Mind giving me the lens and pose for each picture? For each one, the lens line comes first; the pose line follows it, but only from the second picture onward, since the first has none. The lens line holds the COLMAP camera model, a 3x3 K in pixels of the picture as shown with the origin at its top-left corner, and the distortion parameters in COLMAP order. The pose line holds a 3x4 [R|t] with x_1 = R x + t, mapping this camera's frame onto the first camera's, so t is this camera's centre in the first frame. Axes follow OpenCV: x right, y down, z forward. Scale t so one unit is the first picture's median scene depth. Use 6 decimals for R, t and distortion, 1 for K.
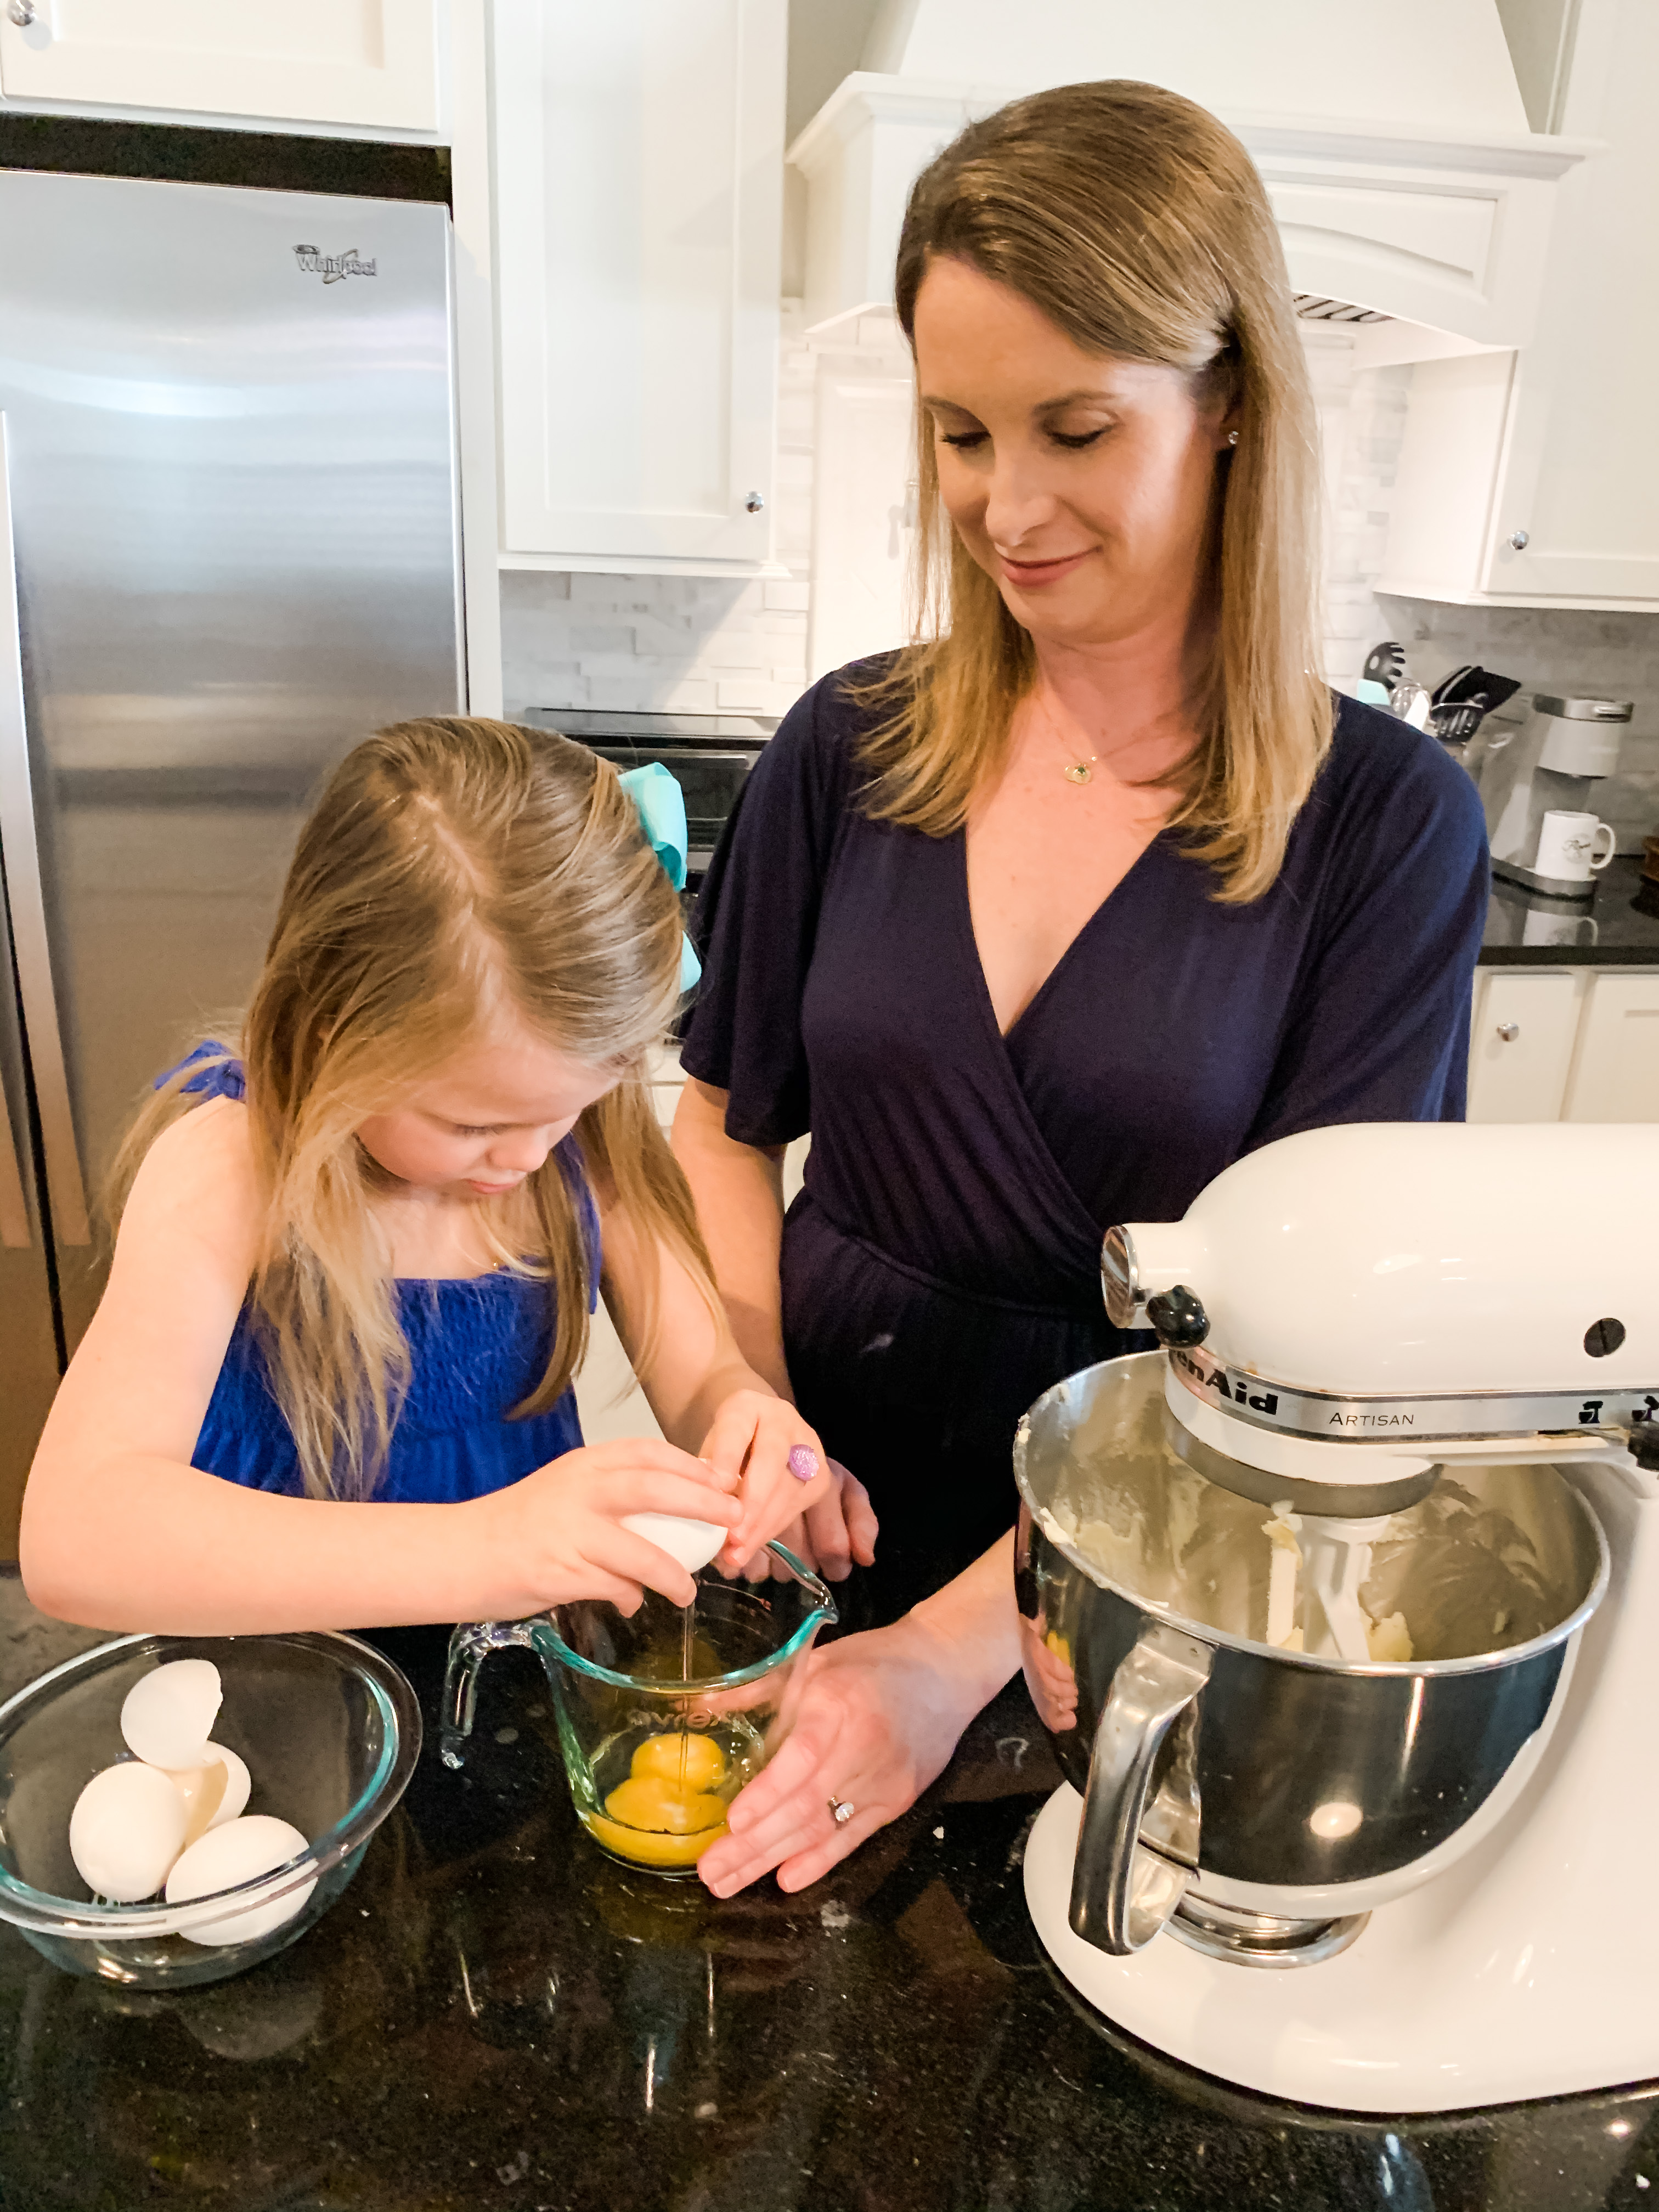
lens RADIAL K [[1638.4, 0, 807.2], [0, 1638.4, 1103.4], [0, 0, 1]] dist [0.019696, -0.014688]
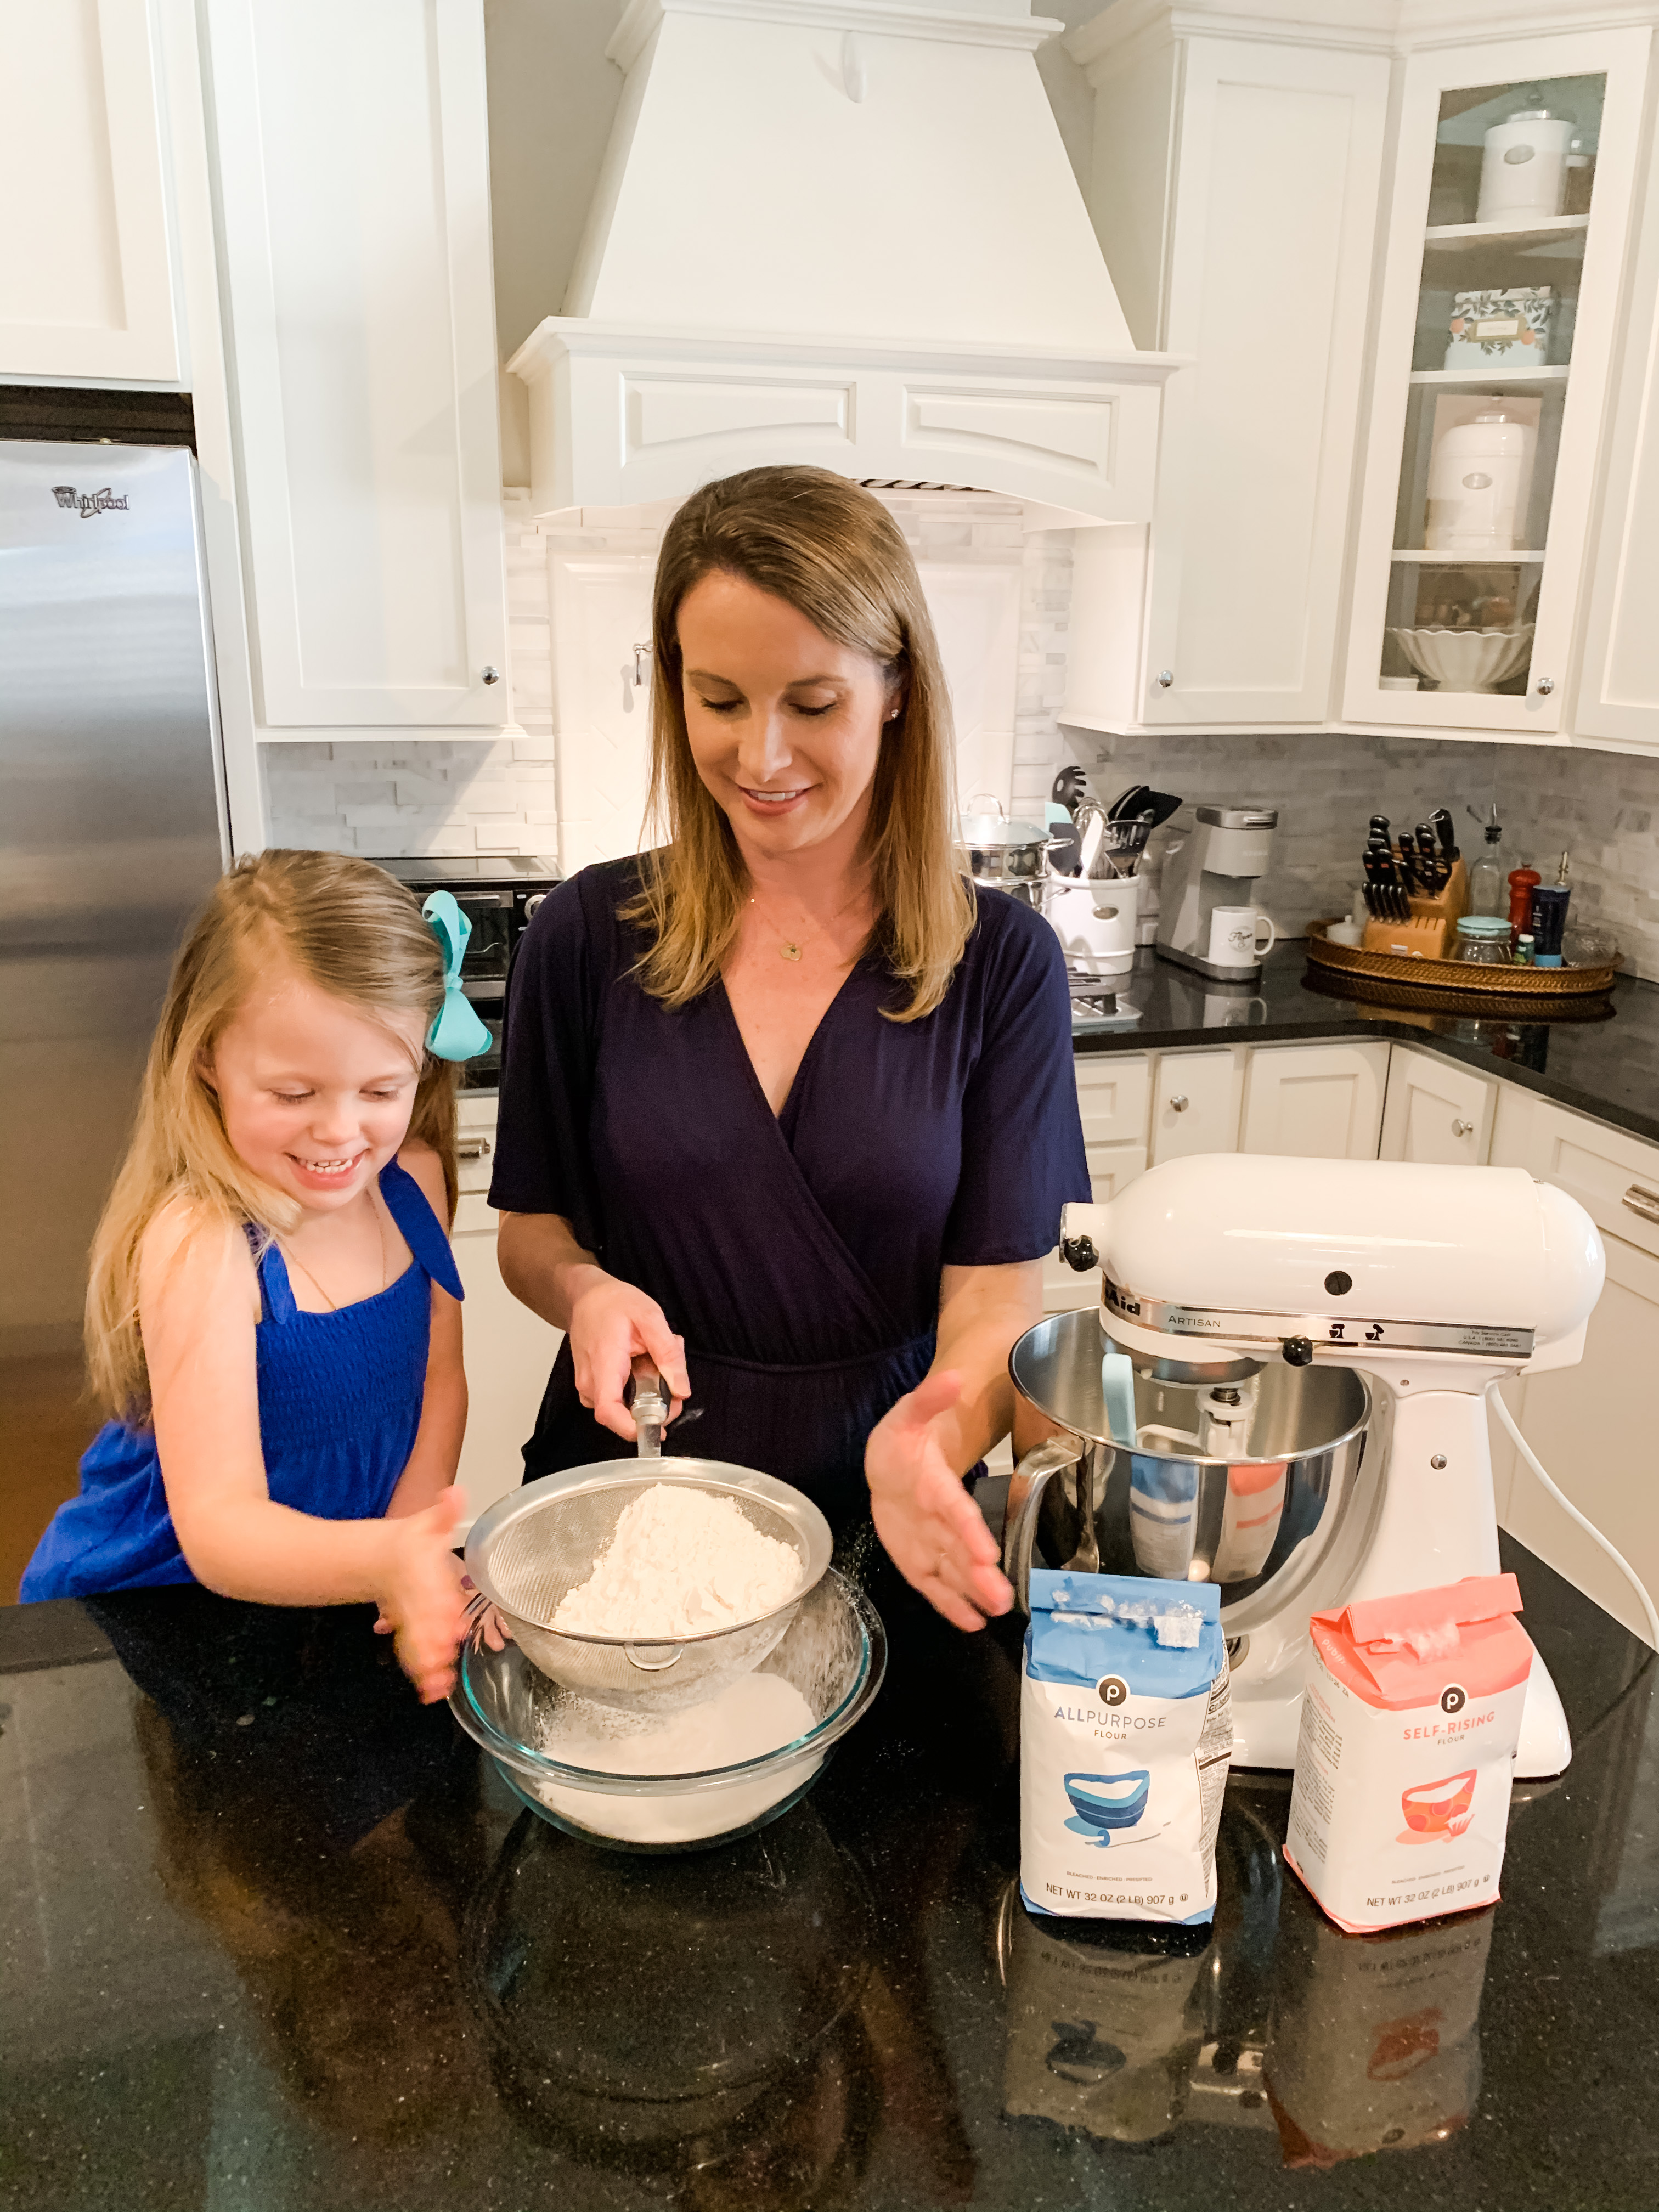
lens RADIAL K [[1638.4, 0, 796.0], [0, 1638.4, 1128.5], [0, 0, 1]] dist [0.019696, -0.014688]
pose [[0.994329, -0.057642, 0.089366, 0.049089], [0.060494, 0.997732, -0.029533, -0.008017], [-0.087461, 0.034772, 0.995561, -0.111313]]
